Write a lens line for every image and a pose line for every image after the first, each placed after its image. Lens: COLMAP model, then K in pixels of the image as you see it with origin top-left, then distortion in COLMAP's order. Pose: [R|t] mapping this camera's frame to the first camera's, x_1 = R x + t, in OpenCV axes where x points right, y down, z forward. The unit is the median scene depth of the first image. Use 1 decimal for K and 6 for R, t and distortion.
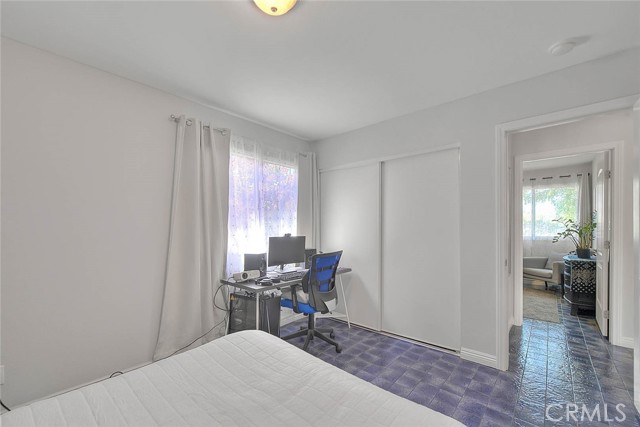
lens RADIAL K [[266.0, 0, 318.3], [0, 266.0, 226.8], [0, 0, 1]] dist [-0.001976, -0.000531]
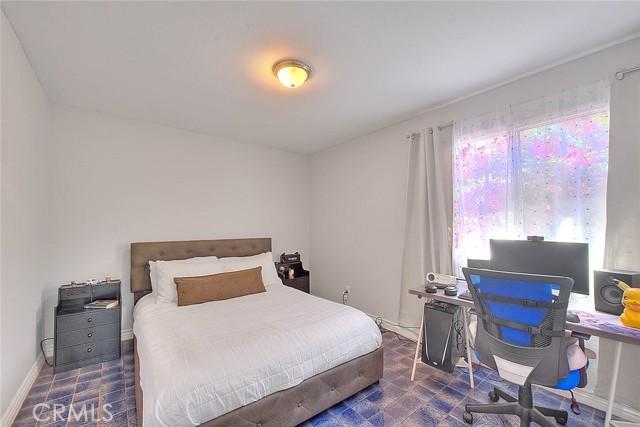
lens RADIAL K [[266.0, 0, 318.3], [0, 266.0, 226.8], [0, 0, 1]] dist [-0.001976, -0.000531]
pose [[-0.193343, 0.007267, -0.981104, 0.857877], [0.003381, 0.999972, 0.006740, -0.003268], [0.981125, -0.002014, -0.193363, 0.930567]]
